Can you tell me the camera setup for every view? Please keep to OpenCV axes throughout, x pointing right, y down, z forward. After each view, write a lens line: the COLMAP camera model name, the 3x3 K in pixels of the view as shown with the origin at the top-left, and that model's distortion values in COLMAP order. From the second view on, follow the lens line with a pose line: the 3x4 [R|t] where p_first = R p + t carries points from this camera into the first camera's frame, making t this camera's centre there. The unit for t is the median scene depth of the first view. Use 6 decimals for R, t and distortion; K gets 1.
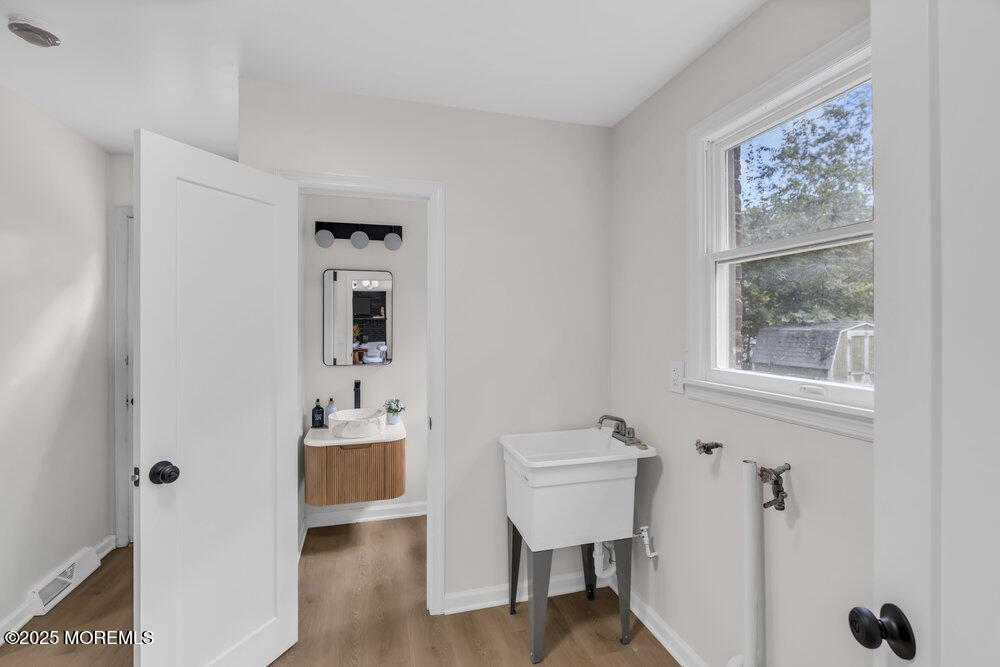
lens RADIAL K [[444.7, 0, 499.1], [0, 444.7, 335.5], [0, 0, 1]] dist [0.003058, 0.000111]
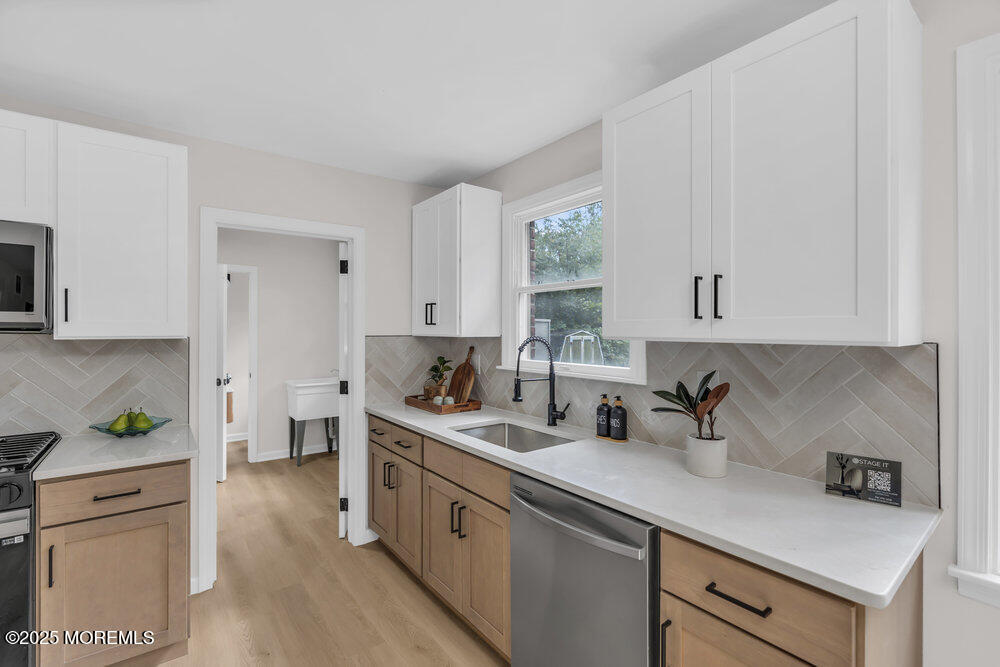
lens RADIAL K [[444.7, 0, 499.1], [0, 444.7, 335.5], [0, 0, 1]] dist [0.003058, 0.000111]
pose [[0.925161, 0.003953, 0.379553, 0.142863], [0.000289, 0.999938, -0.011117, 0.019414], [-0.379574, 0.010395, 0.925103, -1.454845]]
